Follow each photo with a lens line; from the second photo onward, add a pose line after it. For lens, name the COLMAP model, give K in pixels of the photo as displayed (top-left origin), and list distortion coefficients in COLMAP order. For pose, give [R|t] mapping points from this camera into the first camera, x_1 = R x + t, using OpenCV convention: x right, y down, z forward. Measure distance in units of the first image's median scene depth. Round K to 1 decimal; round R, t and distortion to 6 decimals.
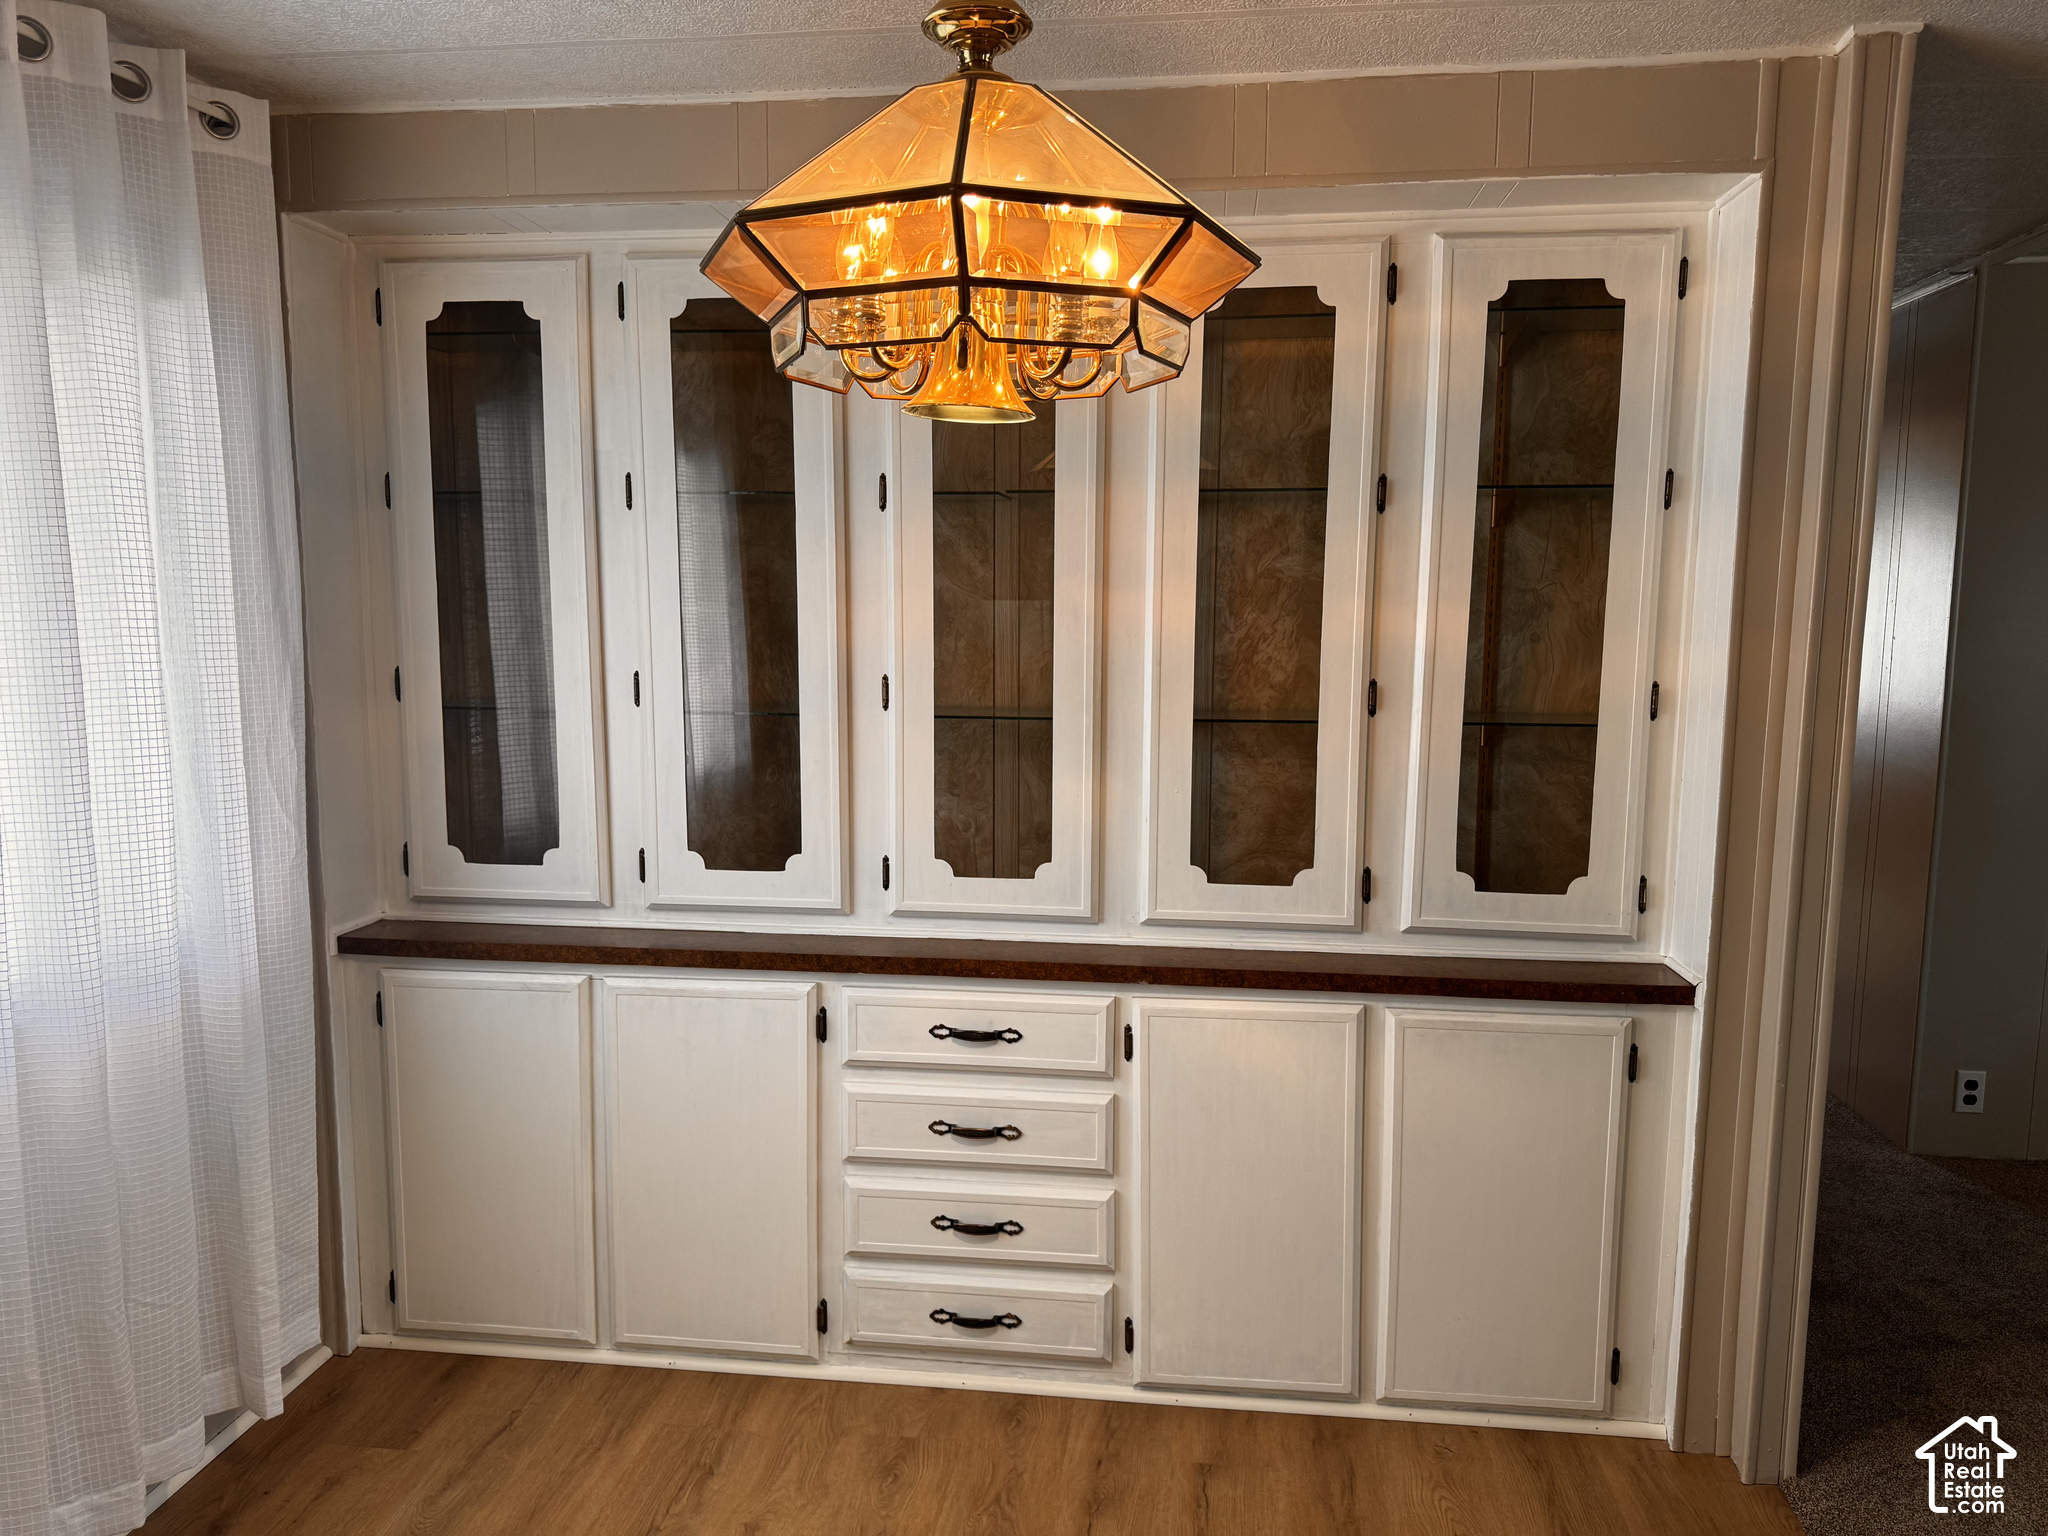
lens RADIAL K [[1468.1, 0, 1030.2], [0, 1468.1, 798.0], [0, 0, 1]] dist [0.009903, -0.007939]
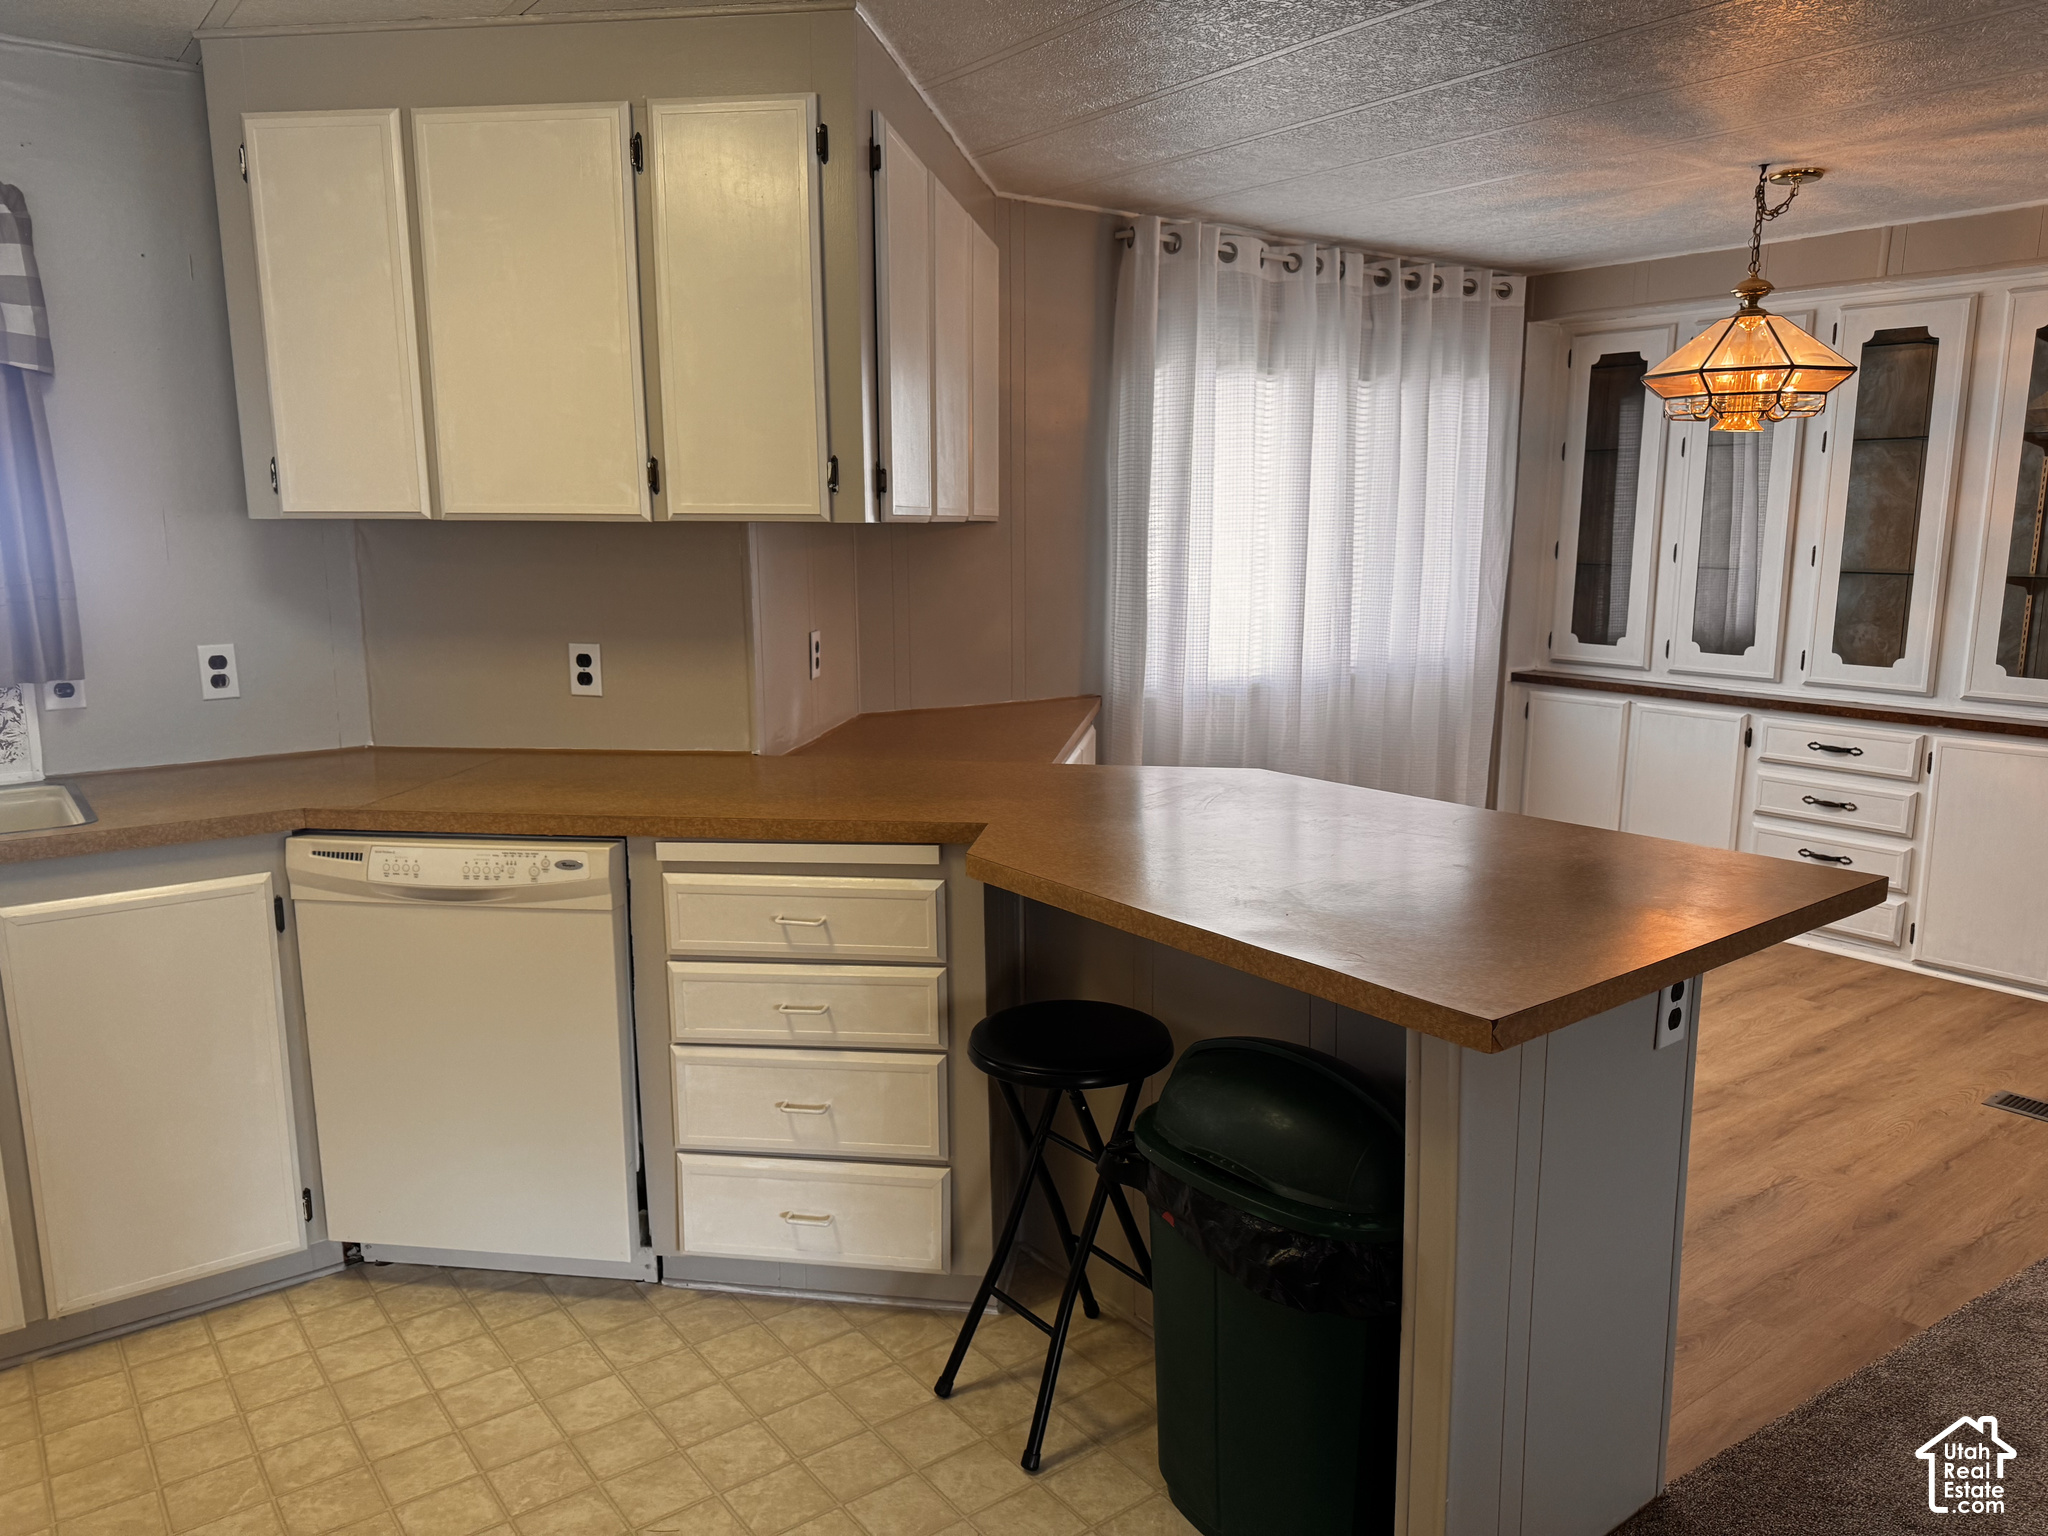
lens RADIAL K [[1468.1, 0, 1030.2], [0, 1468.1, 798.0], [0, 0, 1]] dist [0.009903, -0.007939]
pose [[0.697601, 0.131066, -0.704397, 0.541913], [-0.091395, 0.991373, 0.093950, 0.139195], [0.710633, -0.001161, 0.703562, -0.945775]]
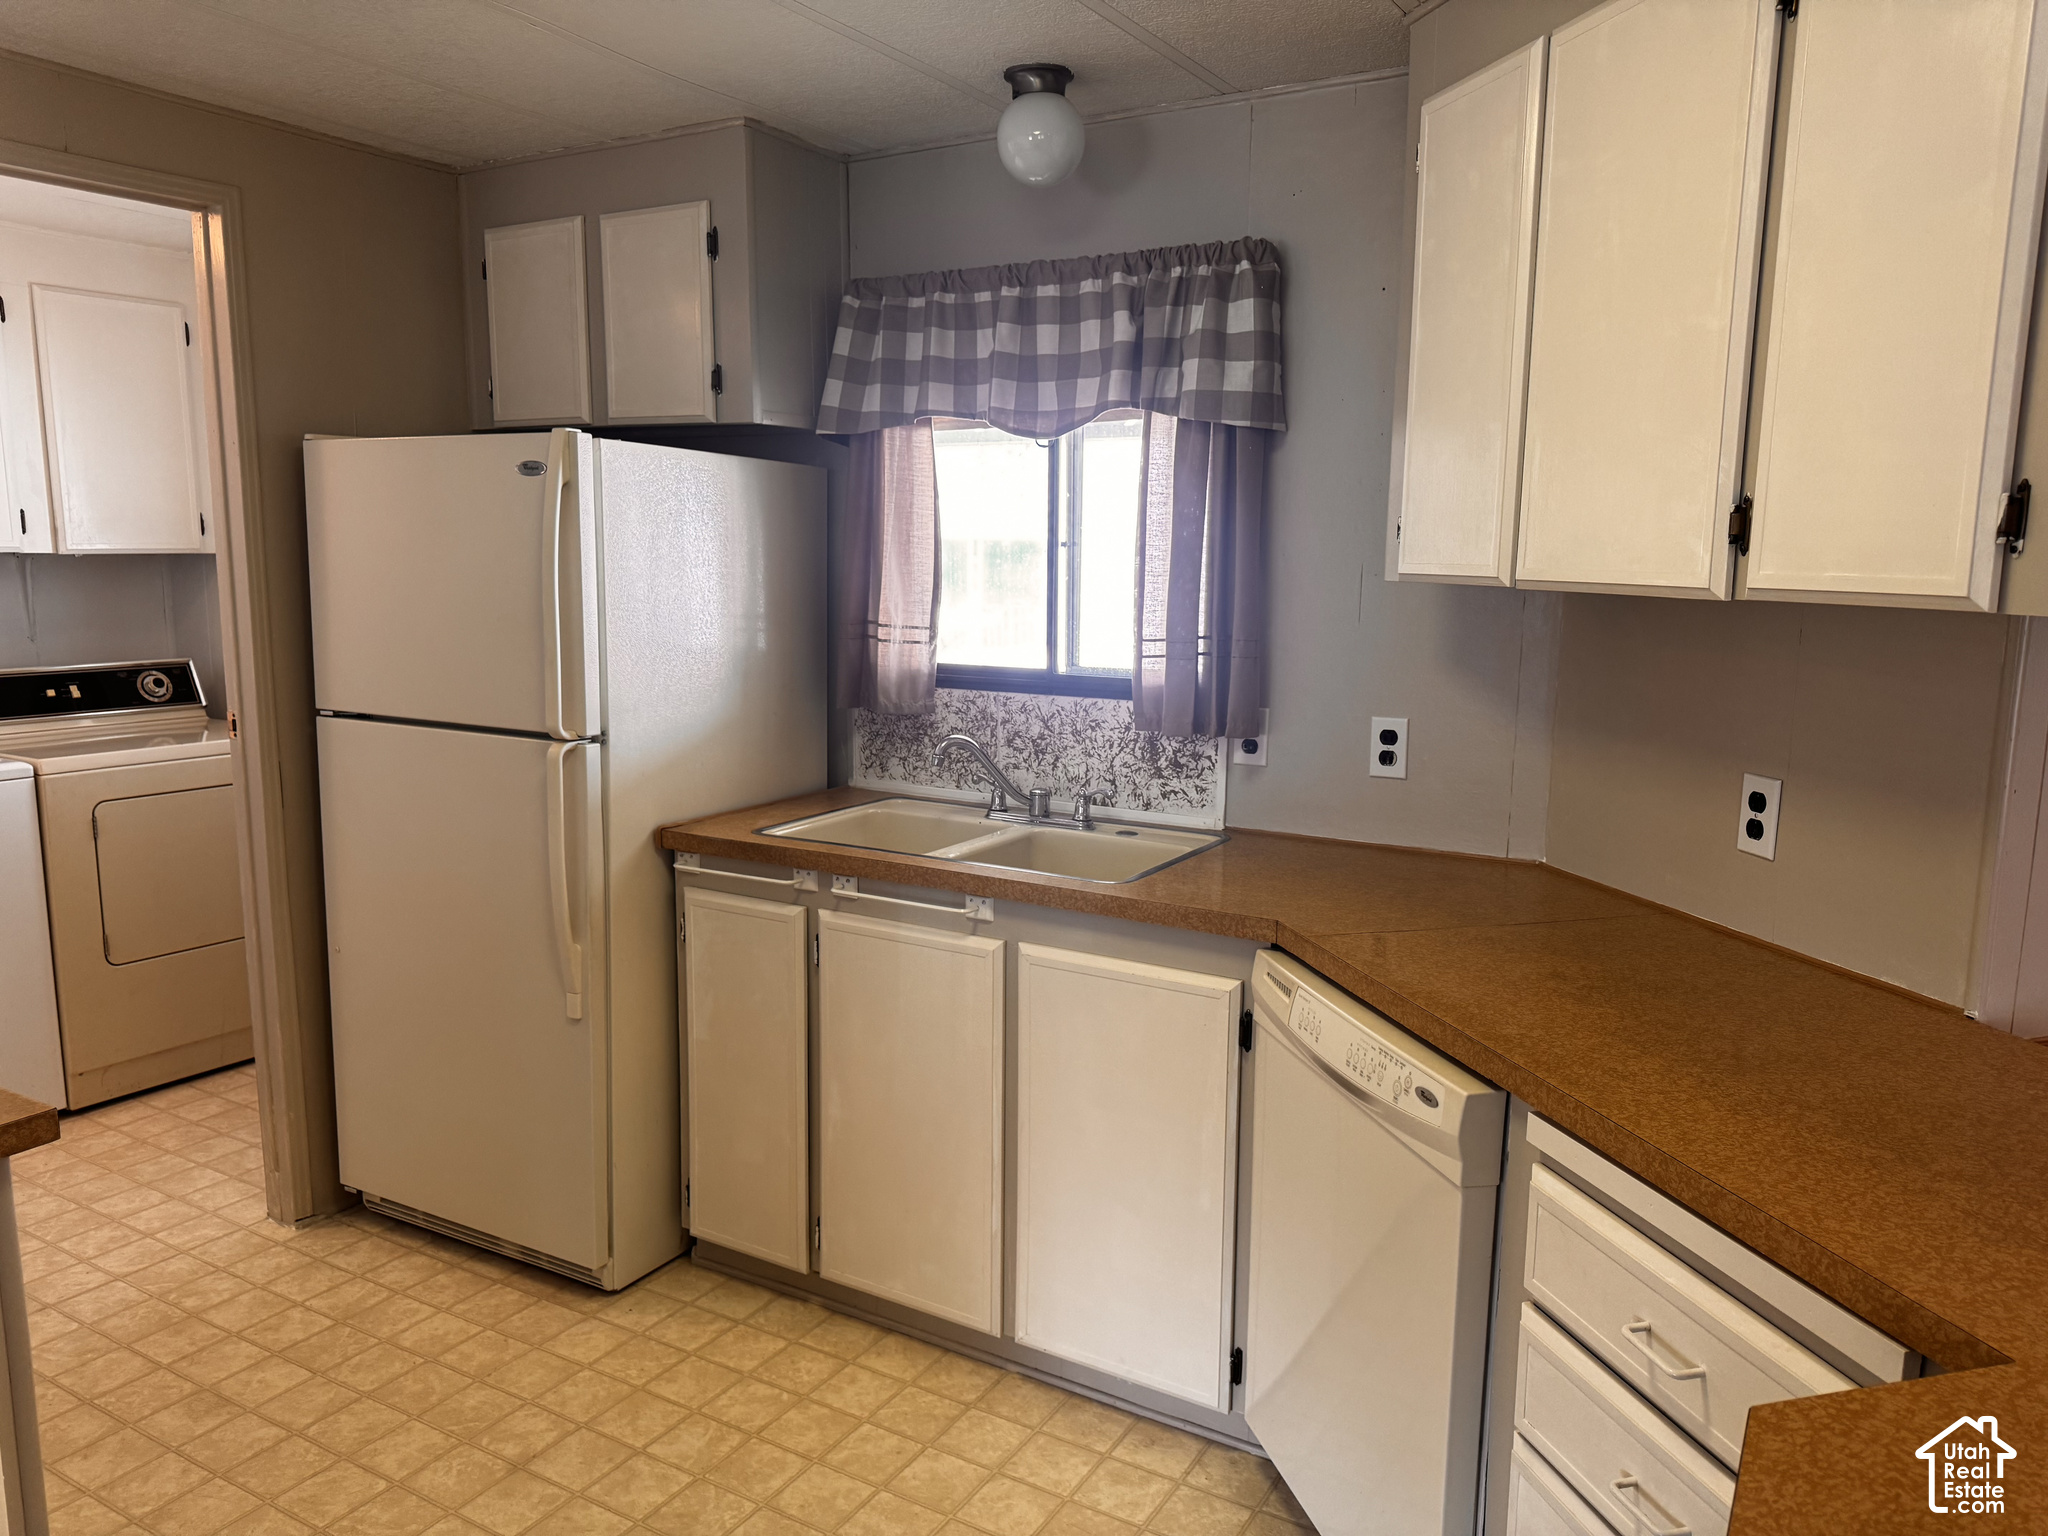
lens RADIAL K [[1438.3, 0, 1036.8], [0, 1438.3, 784.8], [0, 0, 1]] dist [0.058331, -0.070171]
pose [[-0.398929, 0.139326, -0.906336, 0.299594], [-0.135057, 0.968683, 0.208356, 0.056947], [0.906982, 0.205526, -0.367619, -0.444318]]
